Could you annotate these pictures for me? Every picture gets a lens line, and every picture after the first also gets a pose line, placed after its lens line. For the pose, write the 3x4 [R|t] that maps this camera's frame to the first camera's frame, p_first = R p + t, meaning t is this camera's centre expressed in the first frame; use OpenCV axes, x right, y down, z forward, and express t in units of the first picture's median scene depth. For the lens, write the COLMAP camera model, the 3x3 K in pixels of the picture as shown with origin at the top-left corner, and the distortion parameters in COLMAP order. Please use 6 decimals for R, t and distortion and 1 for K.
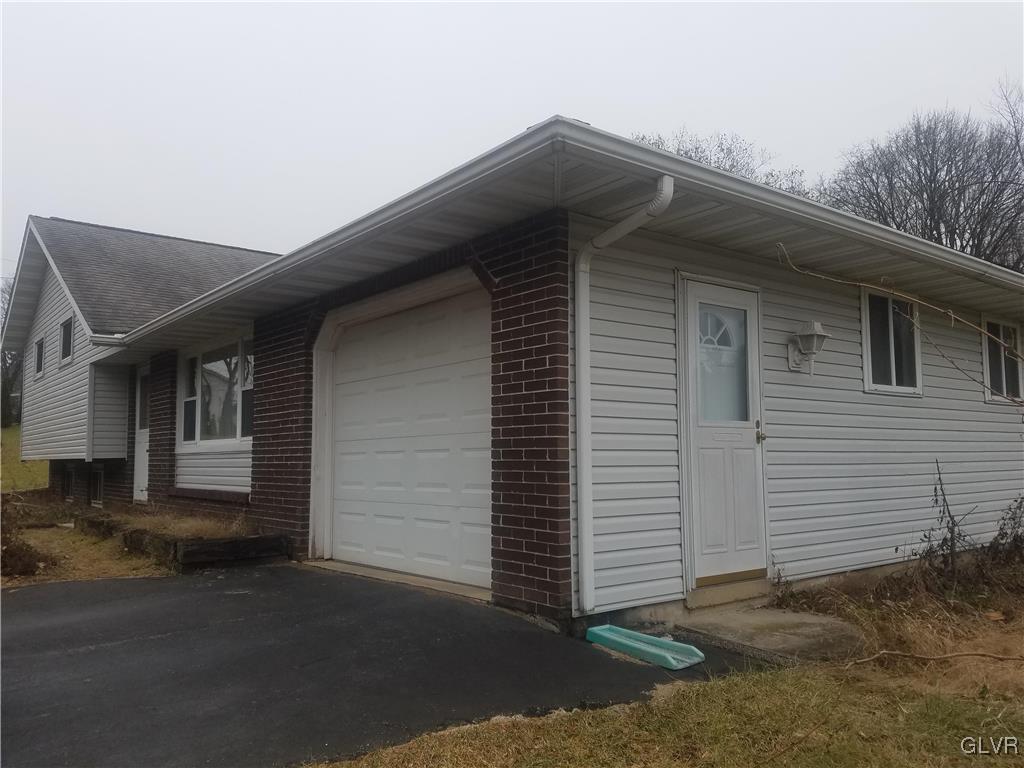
lens RADIAL K [[778.5, 0, 512.0], [0, 778.5, 384.0], [0, 0, 1]] dist [0.177042, -0.289118]
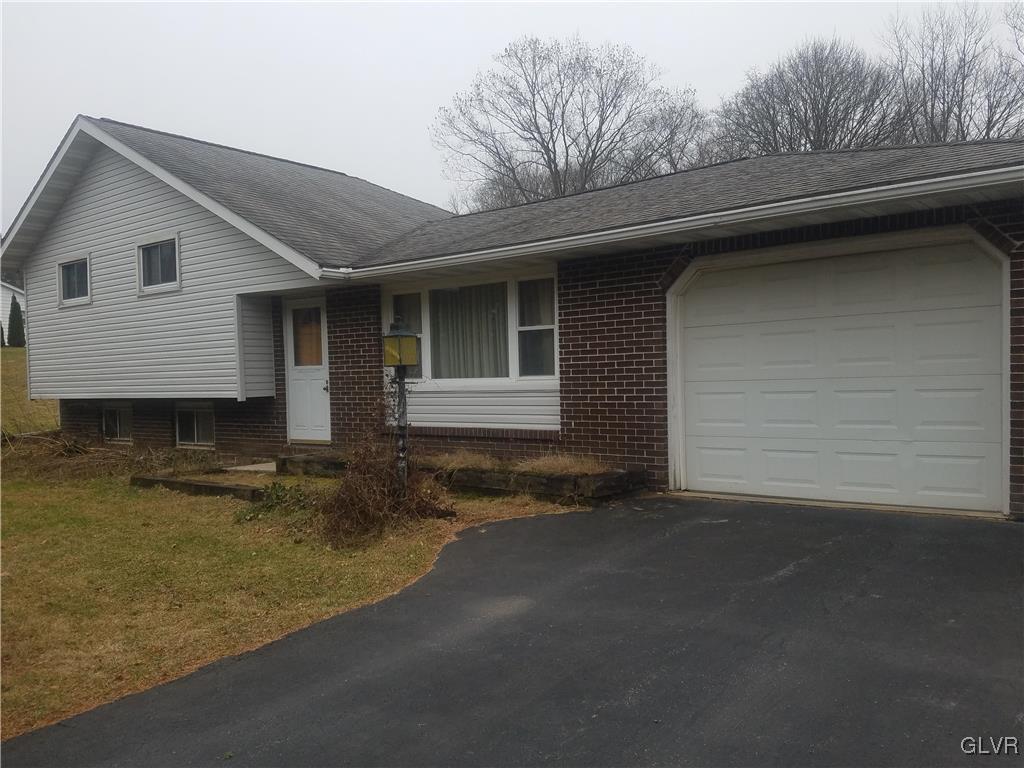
lens RADIAL K [[830.0, 0, 502.1], [0, 830.0, 390.8], [0, 0, 1]] dist [0.211001, -0.363560]
pose [[0.974245, -0.017106, 0.224844, -0.646291], [-0.006541, 0.994555, 0.104008, -0.027095], [-0.225399, -0.102800, 0.968828, -0.033409]]
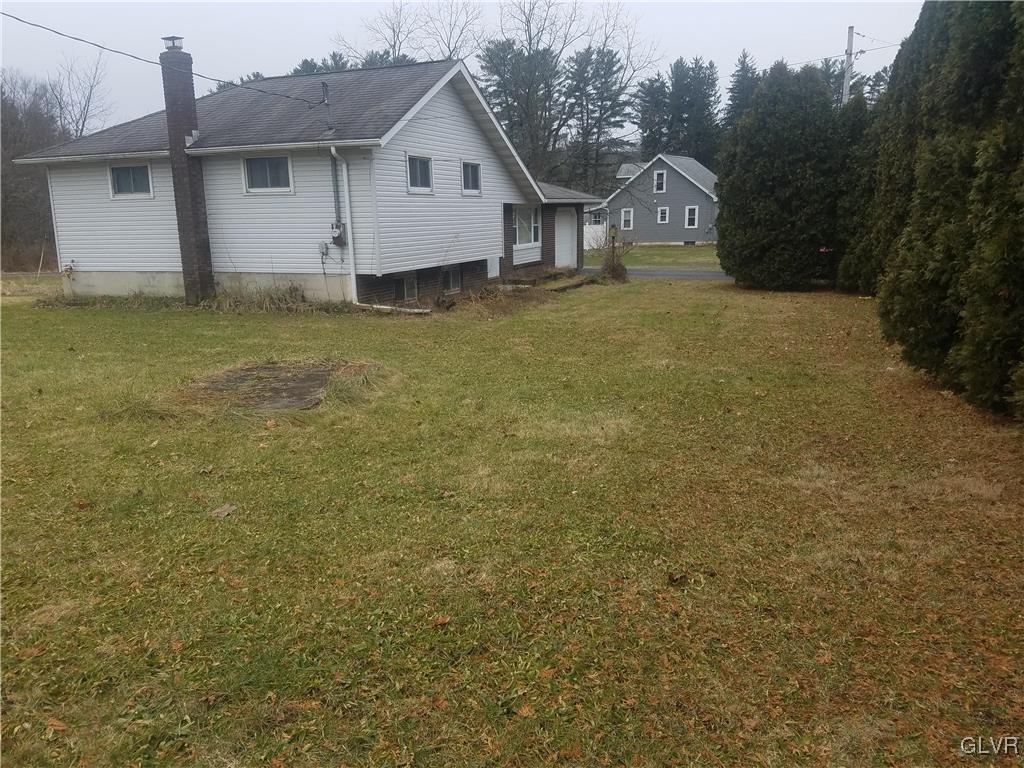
lens RADIAL K [[830.0, 0, 502.1], [0, 830.0, 390.8], [0, 0, 1]] dist [0.211001, -0.363560]
pose [[-0.505497, -0.157873, 0.848262, -3.131027], [-0.052265, 0.986915, 0.152533, 0.148472], [-0.861244, 0.032770, -0.507134, 2.796517]]
